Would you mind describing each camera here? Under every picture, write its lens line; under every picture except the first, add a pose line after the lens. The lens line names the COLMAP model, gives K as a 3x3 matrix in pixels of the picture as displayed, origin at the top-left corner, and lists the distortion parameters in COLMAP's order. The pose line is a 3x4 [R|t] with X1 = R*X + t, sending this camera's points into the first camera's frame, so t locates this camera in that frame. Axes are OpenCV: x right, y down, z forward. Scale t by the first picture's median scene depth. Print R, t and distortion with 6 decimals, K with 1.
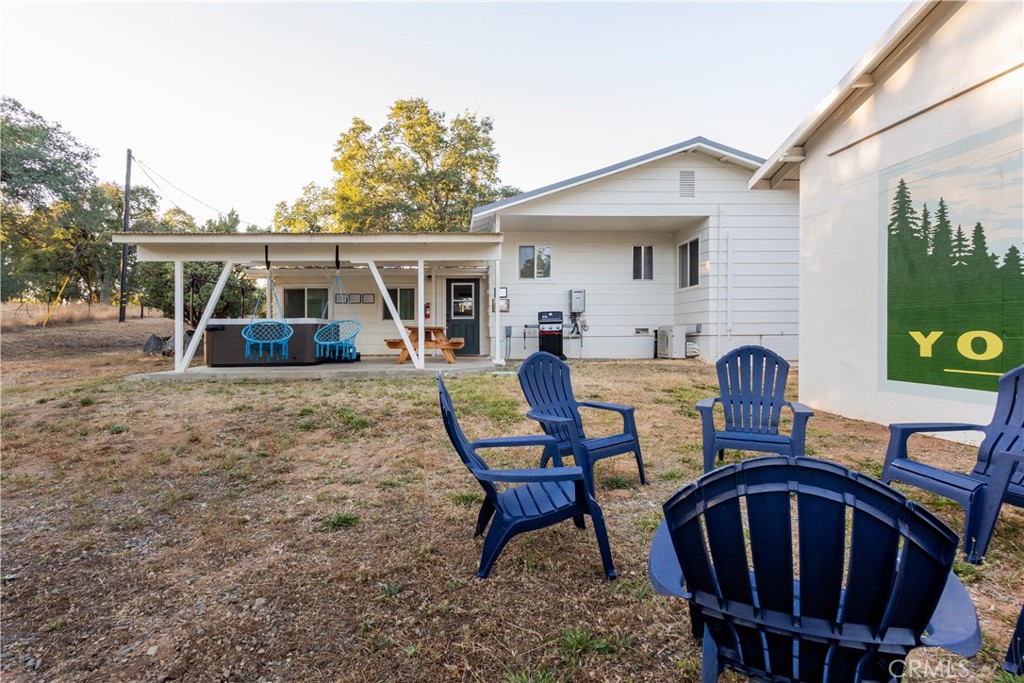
lens RADIAL K [[513.8, 0, 478.9], [0, 513.8, 332.1], [0, 0, 1]] dist [0.003697, -0.000337]
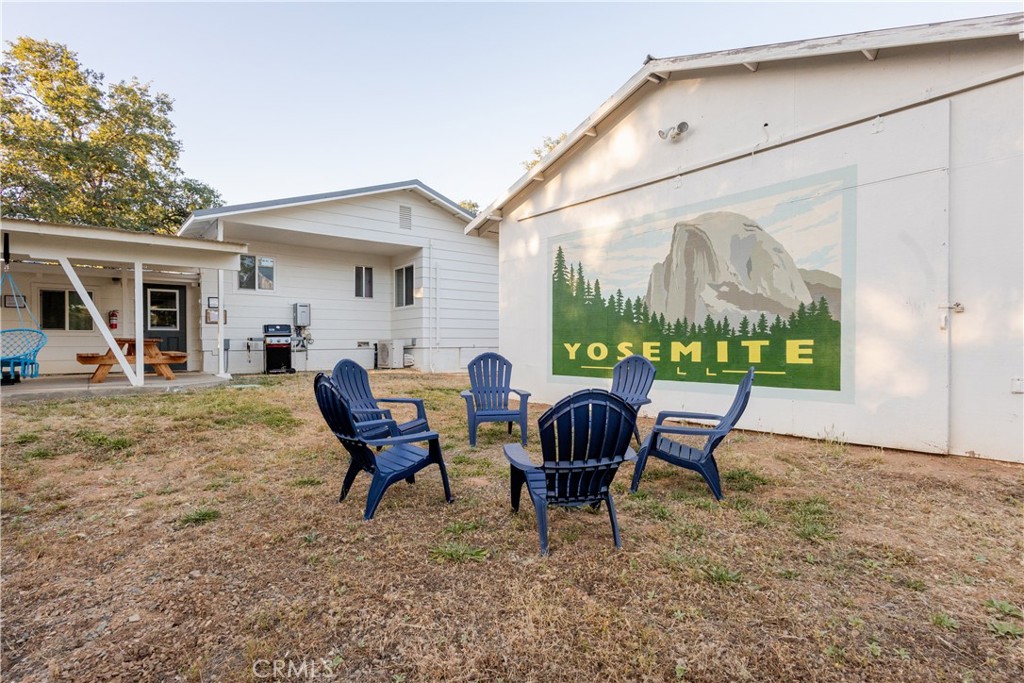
lens RADIAL K [[513.8, 0, 510.4], [0, 513.8, 350.9], [0, 0, 1]] dist [0.003697, -0.000337]
pose [[0.794648, -0.006244, 0.607038, -0.143258], [0.001641, 0.999966, 0.008138, 0.004908], [-0.607068, -0.005471, 0.794631, -0.086565]]
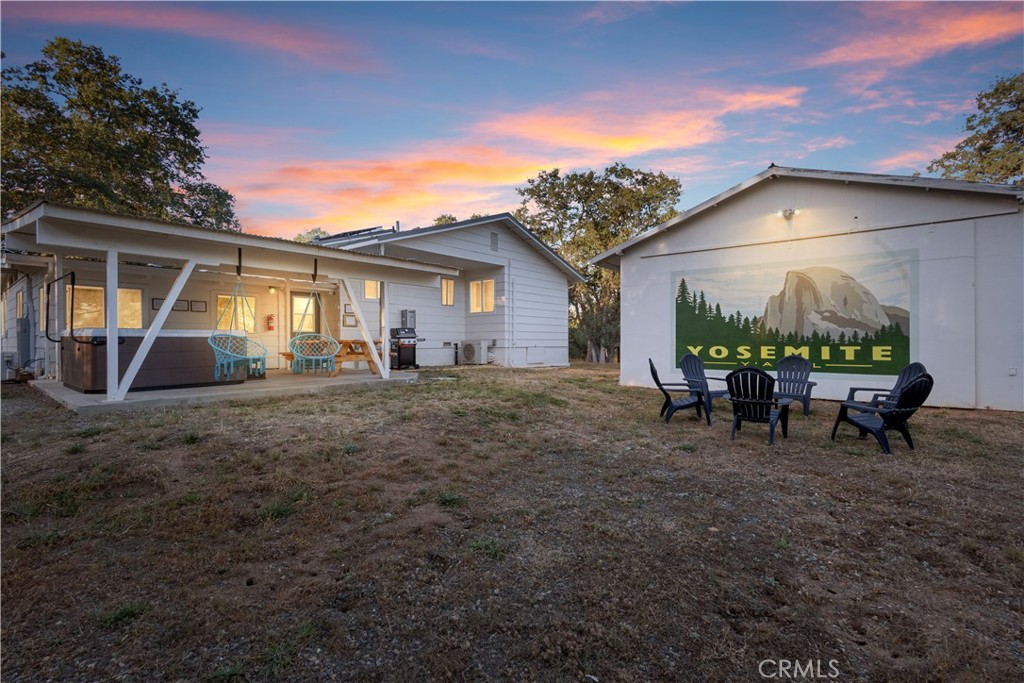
lens RADIAL K [[479.6, 0, 507.9], [0, 479.6, 340.0], [0, 0, 1]] dist [0.006635, 0.000851]
pose [[0.656878, 0.006636, 0.753967, -0.728760], [-0.002435, 0.999975, -0.006681, -0.007137], [-0.753993, 0.002553, 0.656878, 0.118183]]
